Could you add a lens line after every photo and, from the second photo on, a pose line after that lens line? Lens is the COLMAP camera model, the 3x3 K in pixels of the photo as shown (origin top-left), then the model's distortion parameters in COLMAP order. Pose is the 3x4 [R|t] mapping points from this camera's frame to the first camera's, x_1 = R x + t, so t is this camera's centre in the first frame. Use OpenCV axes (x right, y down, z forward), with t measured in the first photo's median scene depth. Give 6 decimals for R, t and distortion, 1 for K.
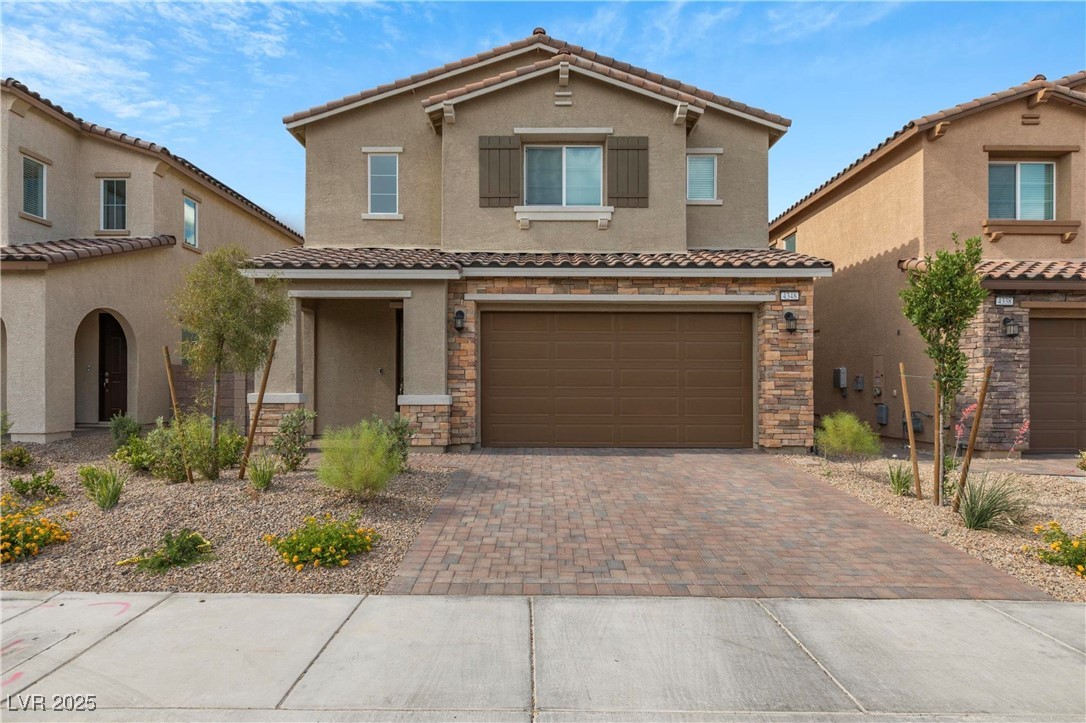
lens RADIAL K [[608.4, 0, 542.7], [0, 608.4, 361.7], [0, 0, 1]] dist [0.004553, -0.002271]
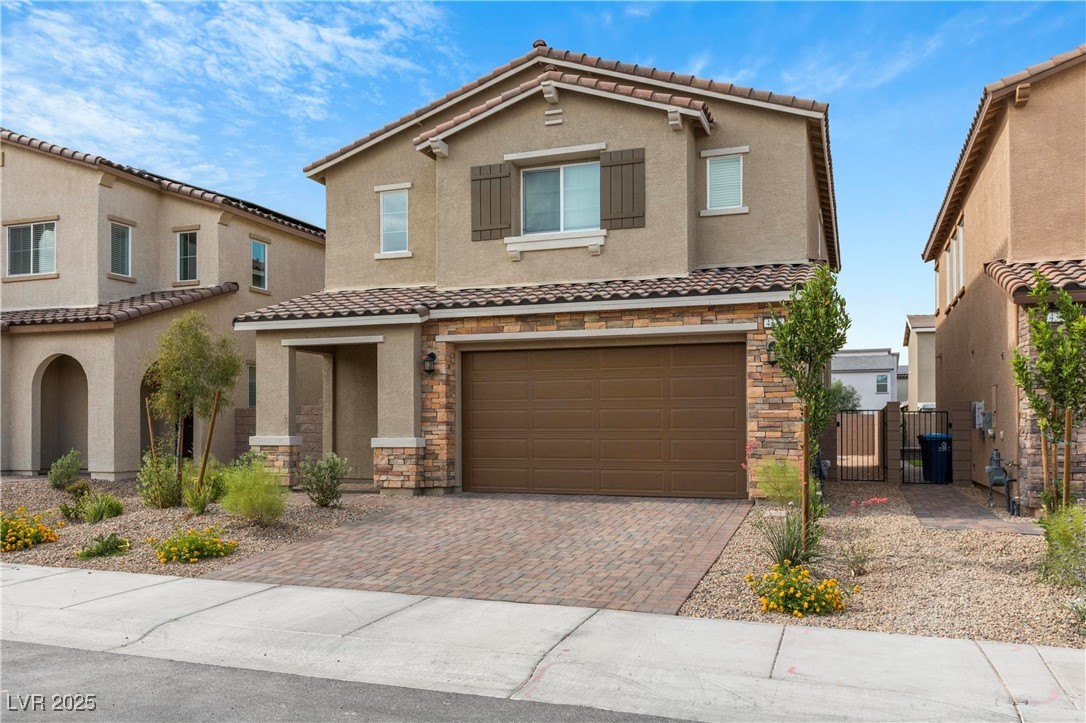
lens RADIAL K [[870.1, 0, 542.7], [0, 870.1, 369.7], [0, 0, 1]] dist [0.009767, -0.000268]
pose [[0.941260, -0.027163, -0.336589, 0.463481], [0.018367, 0.999402, -0.029289, -0.010140], [0.337184, 0.021387, 0.941196, -0.249828]]
